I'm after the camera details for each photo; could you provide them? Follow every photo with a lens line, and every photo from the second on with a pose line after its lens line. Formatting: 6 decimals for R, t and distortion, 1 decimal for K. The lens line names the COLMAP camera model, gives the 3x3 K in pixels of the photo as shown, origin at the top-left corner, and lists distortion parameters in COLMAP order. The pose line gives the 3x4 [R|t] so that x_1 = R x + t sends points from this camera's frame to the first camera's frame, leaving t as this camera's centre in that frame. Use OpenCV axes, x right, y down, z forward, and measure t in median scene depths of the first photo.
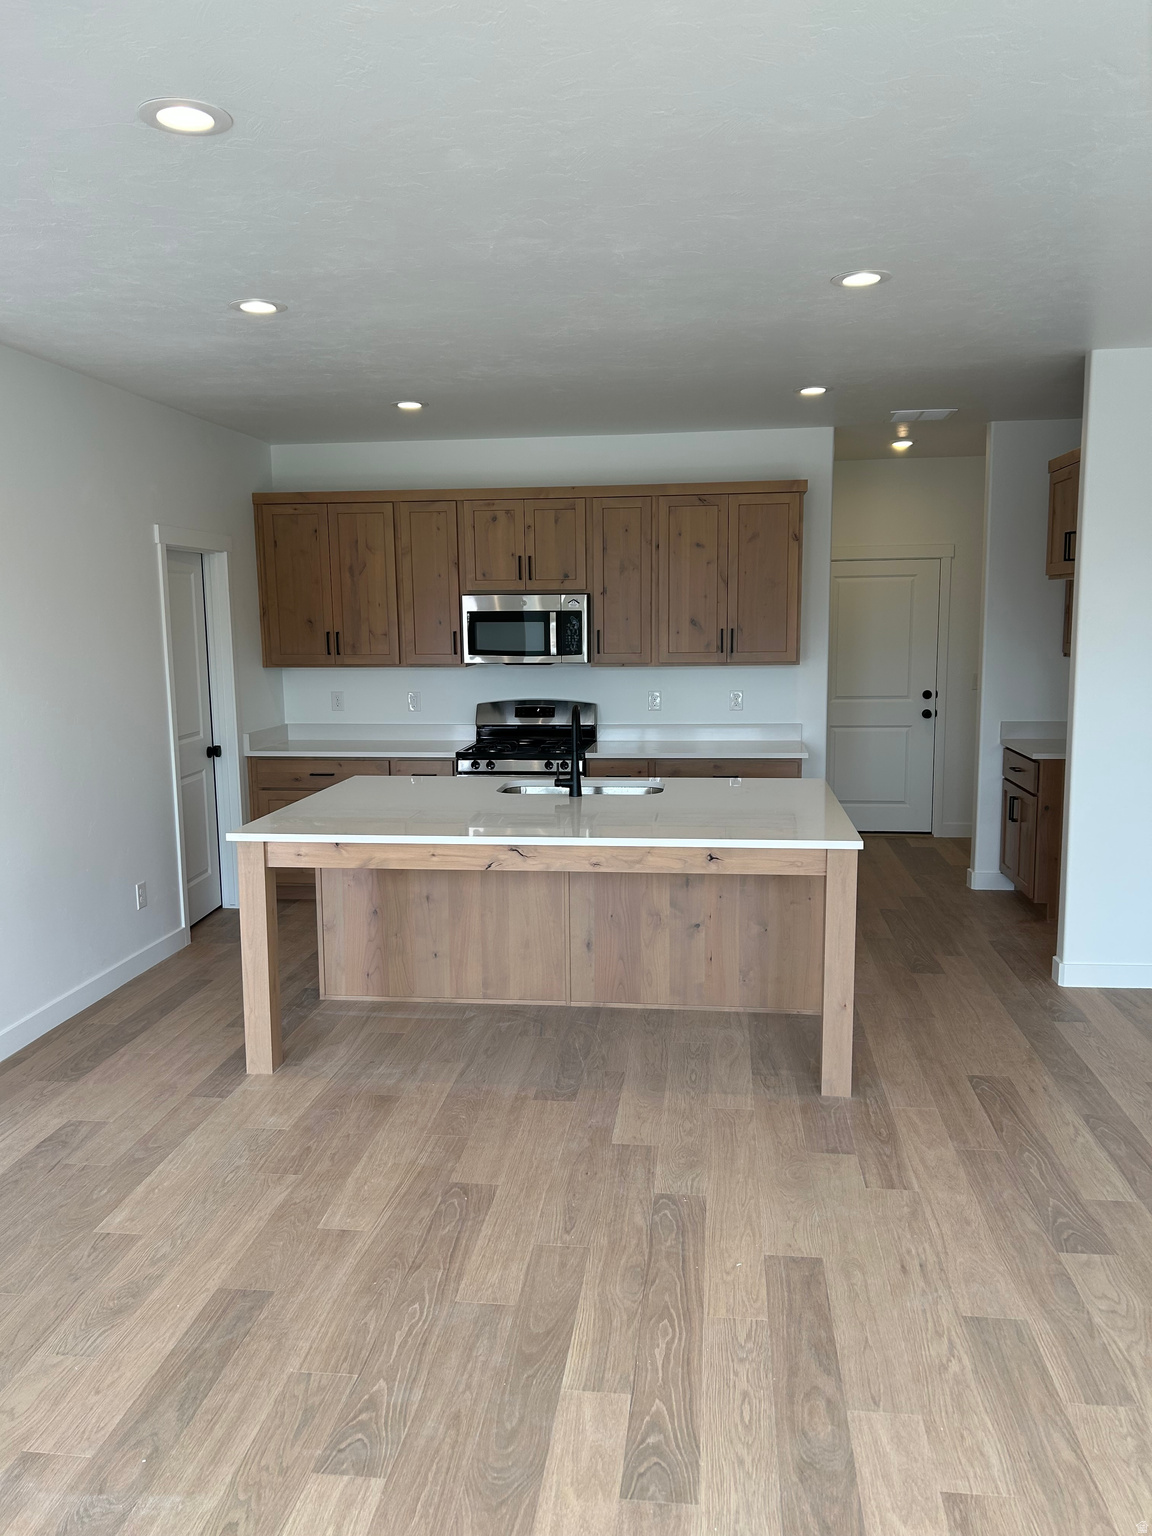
lens RADIAL K [[1155.4, 0, 579.0], [0, 1155.4, 771.3], [0, 0, 1]] dist [0.053239, -0.058006]
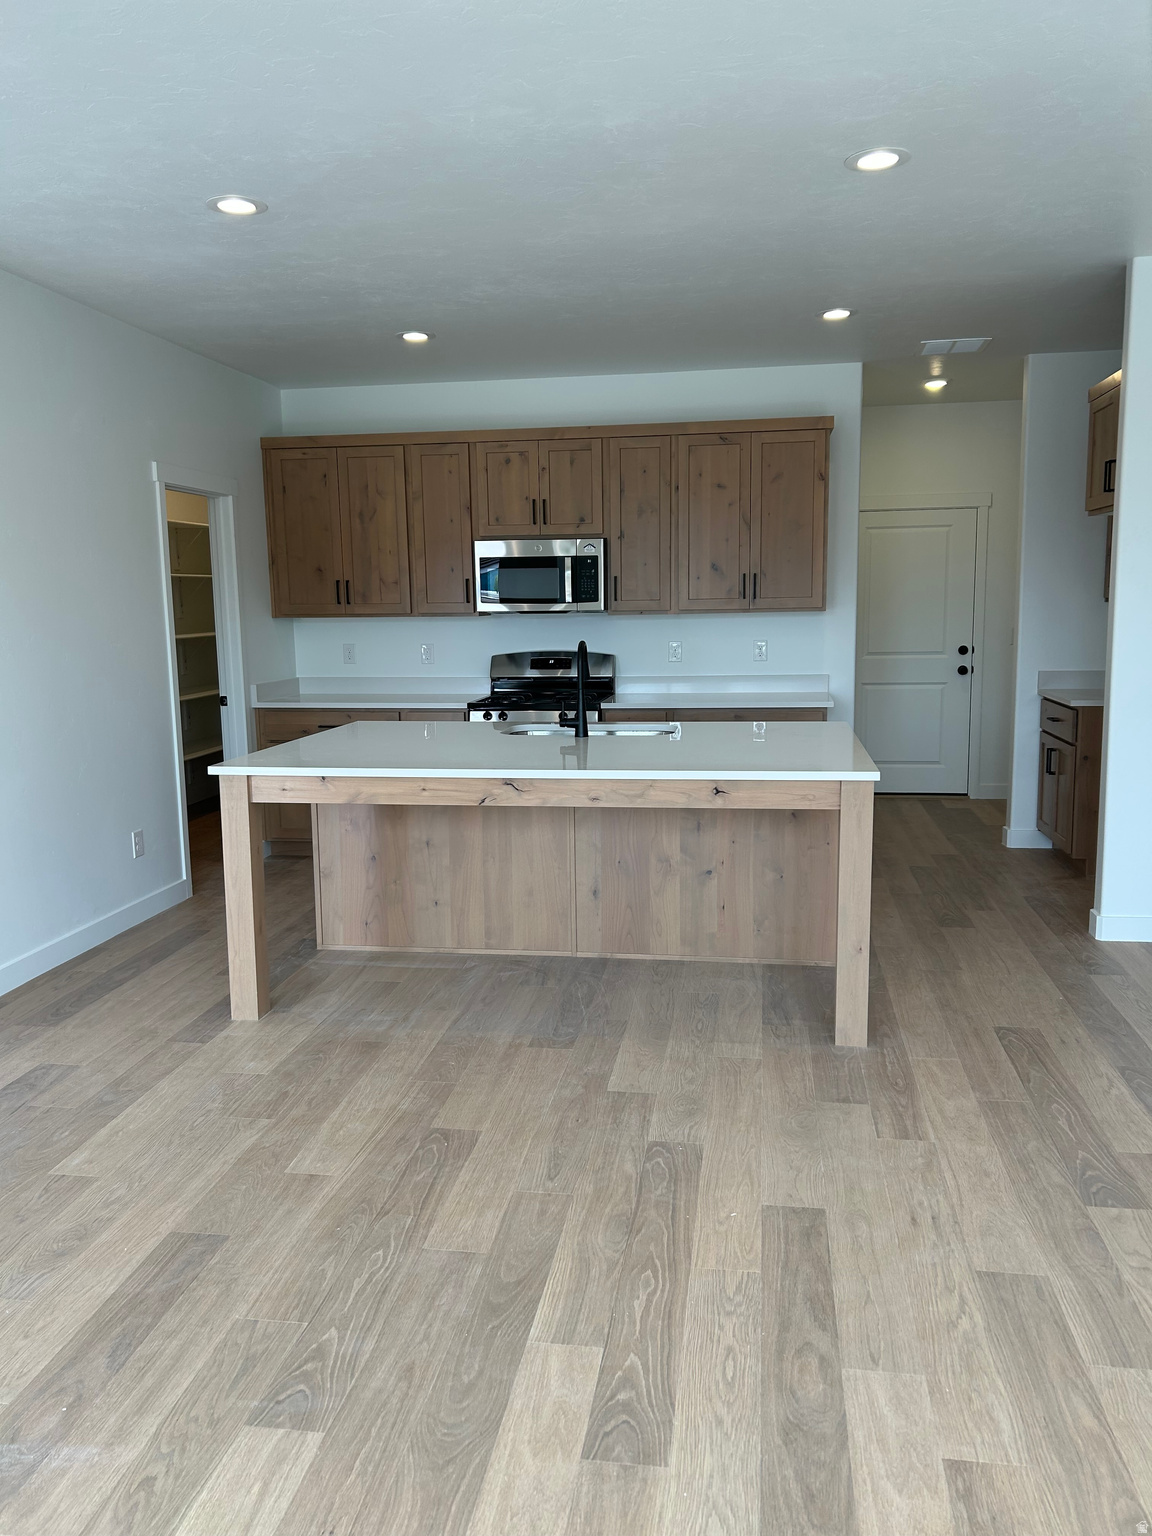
lens RADIAL K [[1155.4, 0, 586.9], [0, 1155.4, 761.0], [0, 0, 1]] dist [0.053239, -0.058006]
pose [[0.999541, 0.000856, -0.030280, 0.035826], [-0.000748, 0.999993, 0.003575, 0.045402], [0.030283, -0.003550, 0.999535, 0.057800]]
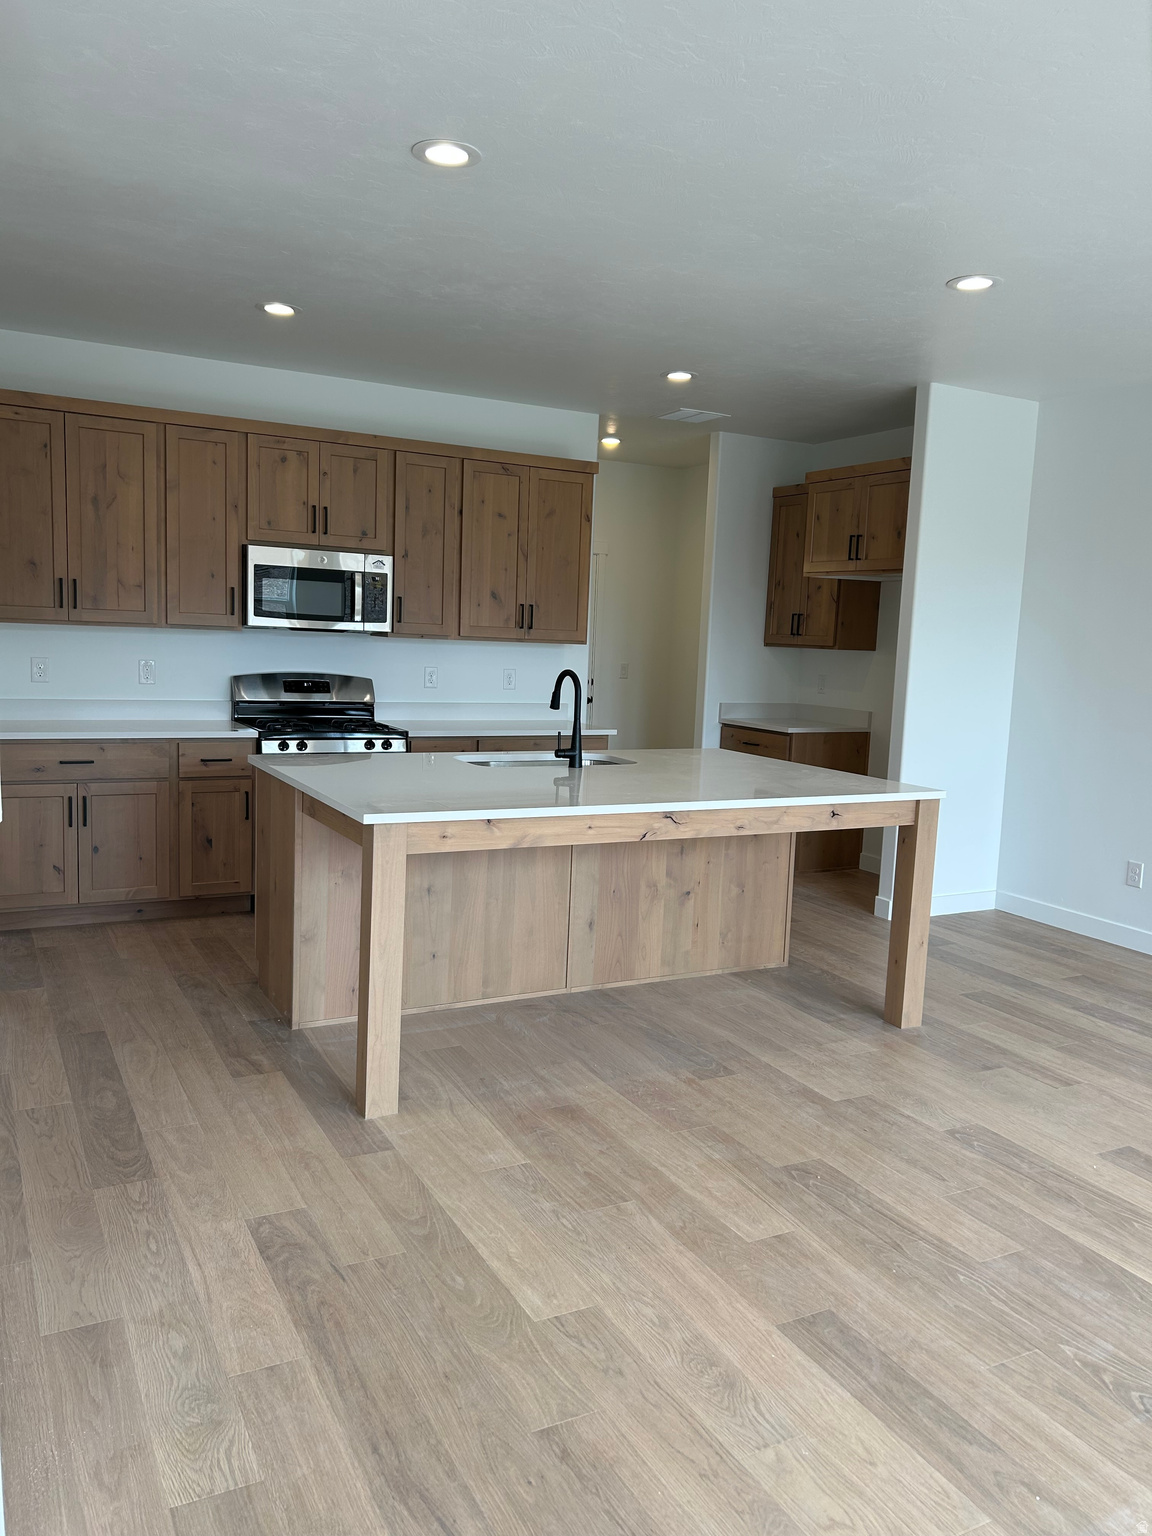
lens RADIAL K [[1155.4, 0, 584.0], [0, 1155.4, 773.5], [0, 0, 1]] dist [0.053239, -0.058006]
pose [[0.815888, -0.026908, 0.577584, -0.637369], [0.029178, 0.999560, 0.005350, 0.025982], [-0.577474, 0.012488, 0.816314, 0.276701]]
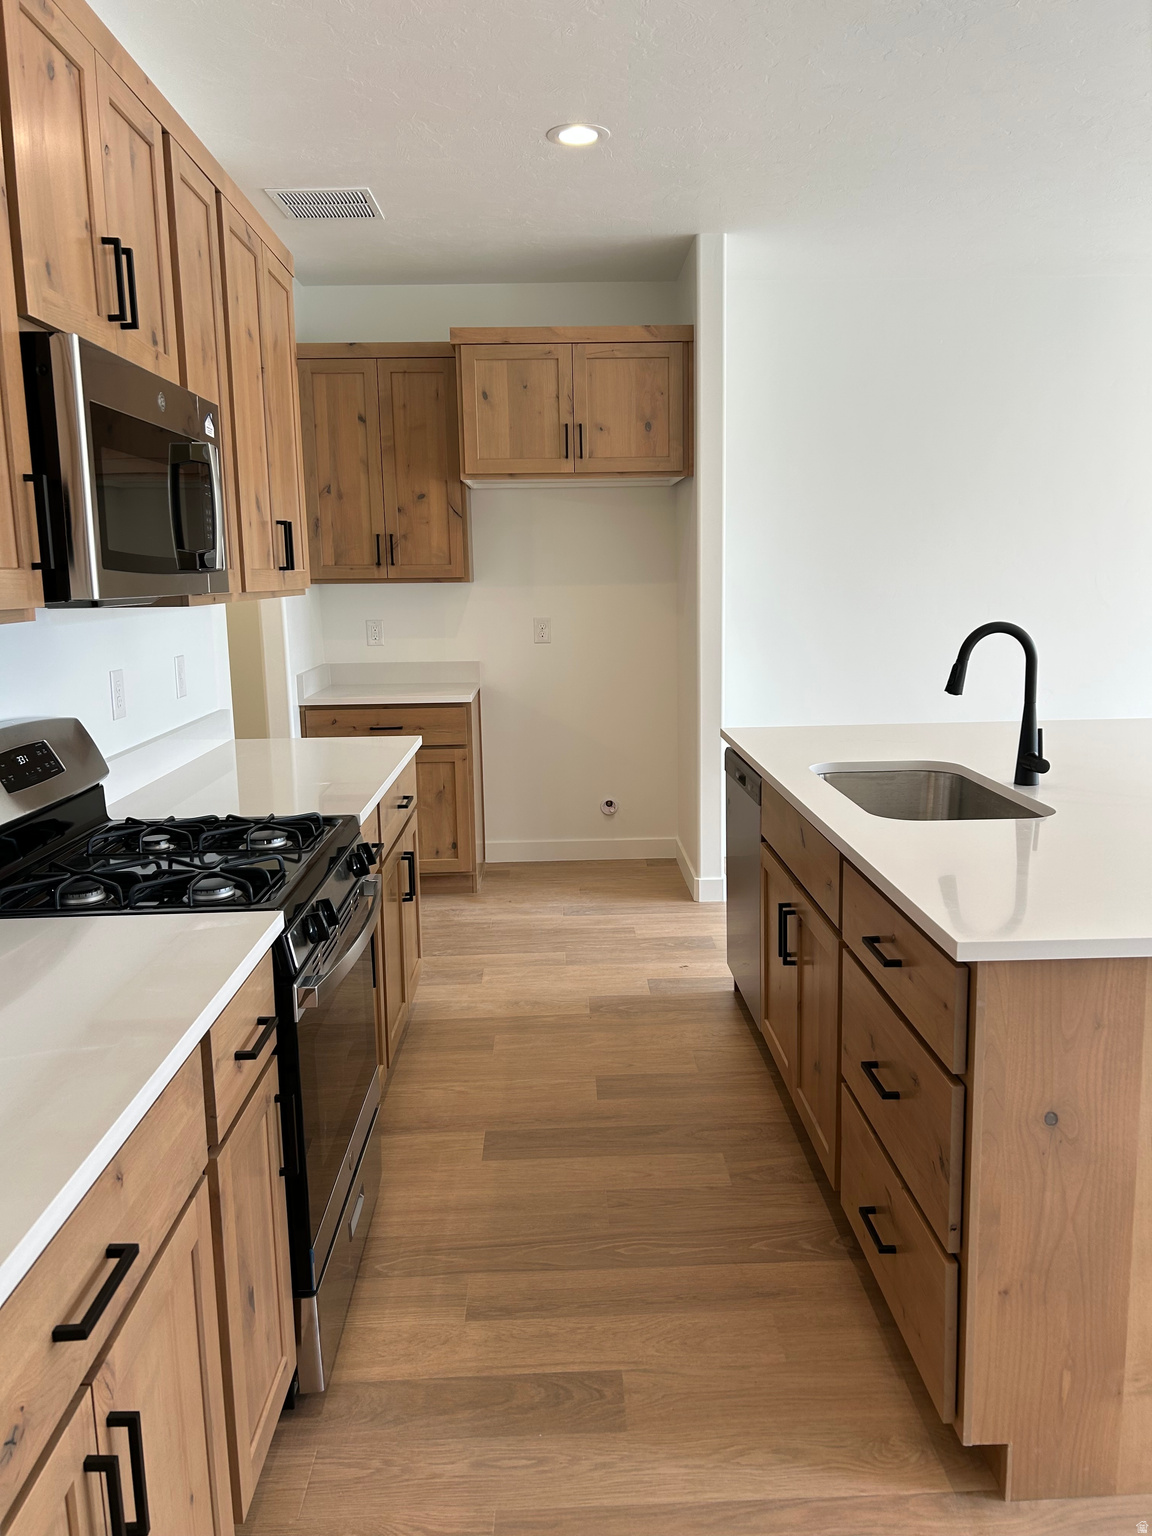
lens RADIAL K [[1155.4, 0, 577.0], [0, 1155.4, 771.9], [0, 0, 1]] dist [0.053239, -0.058006]
pose [[-0.143128, -0.153910, 0.977664, -0.621723], [0.156596, 0.971869, 0.175923, -0.138870], [-0.977237, 0.178278, -0.115000, 1.518827]]
